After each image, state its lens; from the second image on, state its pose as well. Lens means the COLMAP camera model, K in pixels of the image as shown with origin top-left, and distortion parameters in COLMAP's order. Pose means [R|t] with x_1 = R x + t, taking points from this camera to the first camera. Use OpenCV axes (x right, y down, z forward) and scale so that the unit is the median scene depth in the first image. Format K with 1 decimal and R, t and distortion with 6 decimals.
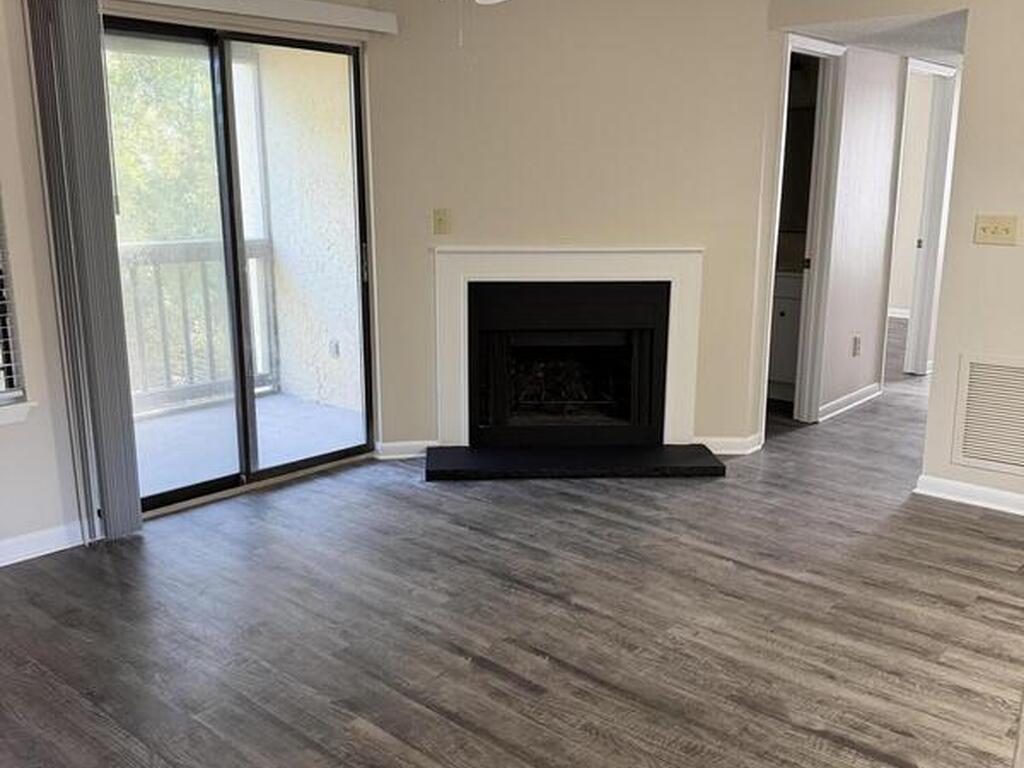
lens RADIAL K [[954.7, 0, 511.4], [0, 954.7, 385.1], [0, 0, 1]] dist [0.000116, 0.000000]
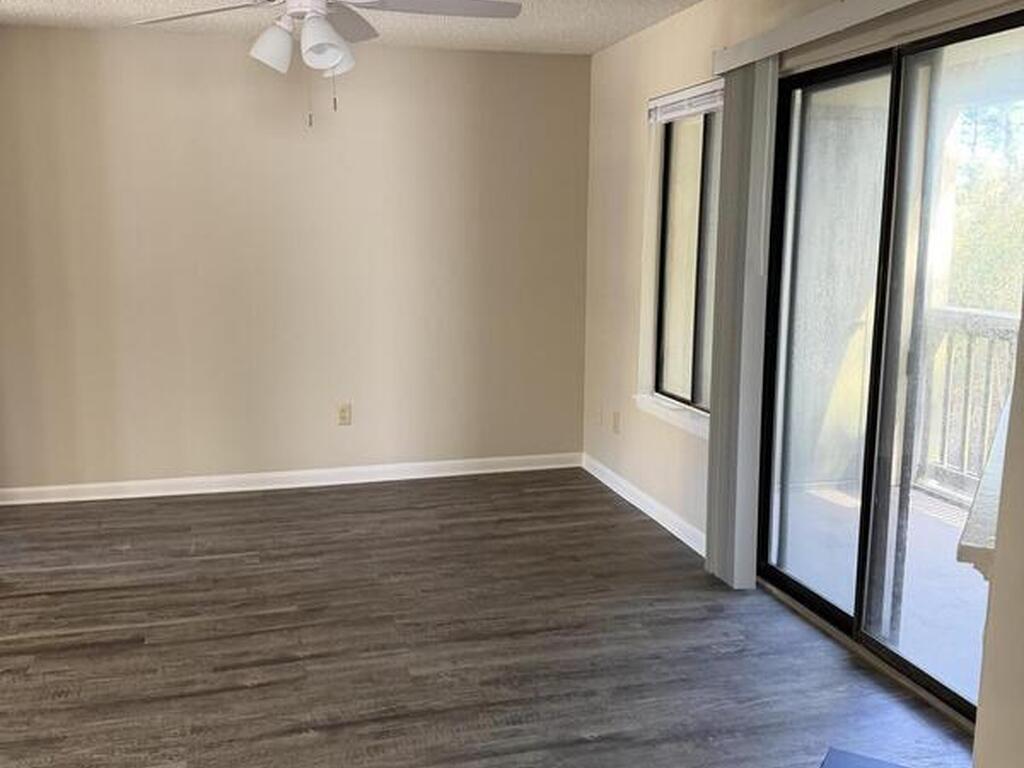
lens RADIAL K [[954.7, 0, 512.0], [0, 954.7, 383.9], [0, 0, 1]] dist [0.000116, 0.000000]
pose [[-0.535285, 0.159203, -0.829533, 0.710068], [-0.177093, 0.939098, 0.294506, -0.392834], [0.825898, 0.304549, -0.474491, 1.650738]]
